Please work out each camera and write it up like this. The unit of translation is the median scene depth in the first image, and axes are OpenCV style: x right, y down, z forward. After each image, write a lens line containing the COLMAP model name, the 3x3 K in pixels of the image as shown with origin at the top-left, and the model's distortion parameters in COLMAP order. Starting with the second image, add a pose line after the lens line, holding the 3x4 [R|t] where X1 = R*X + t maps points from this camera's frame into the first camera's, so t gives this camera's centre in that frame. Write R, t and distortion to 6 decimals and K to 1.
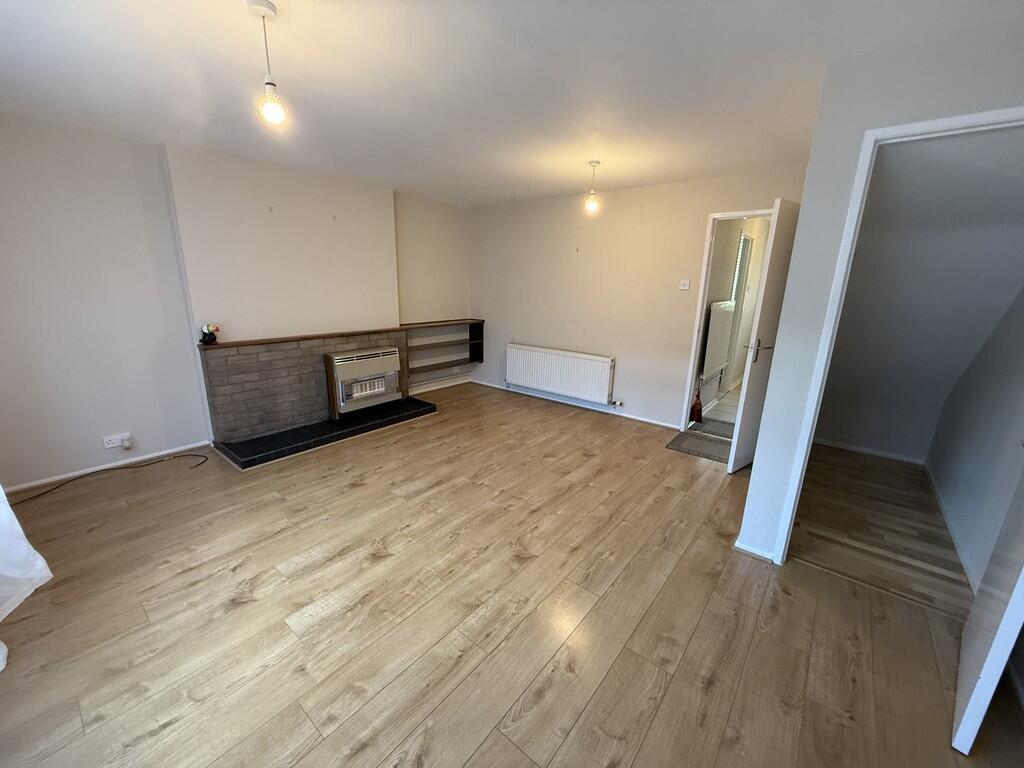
lens RADIAL K [[409.3, 0, 512.0], [0, 409.3, 384.0], [0, 0, 1]] dist [-0.001051, -0.000111]
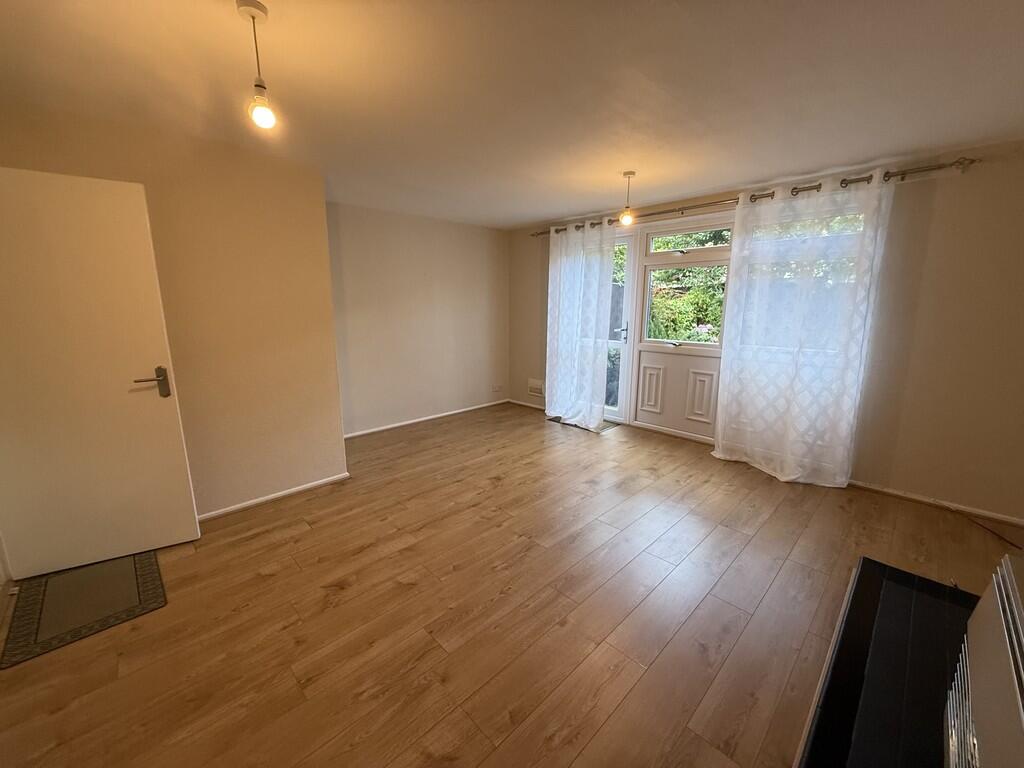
lens RADIAL K [[409.3, 0, 512.0], [0, 409.3, 384.0], [0, 0, 1]] dist [-0.001051, -0.000111]
pose [[-0.992957, -0.043395, 0.110245, -0.146674], [0.008517, 0.901954, 0.431748, -0.438035], [-0.118172, 0.429646, -0.895232, 1.758687]]
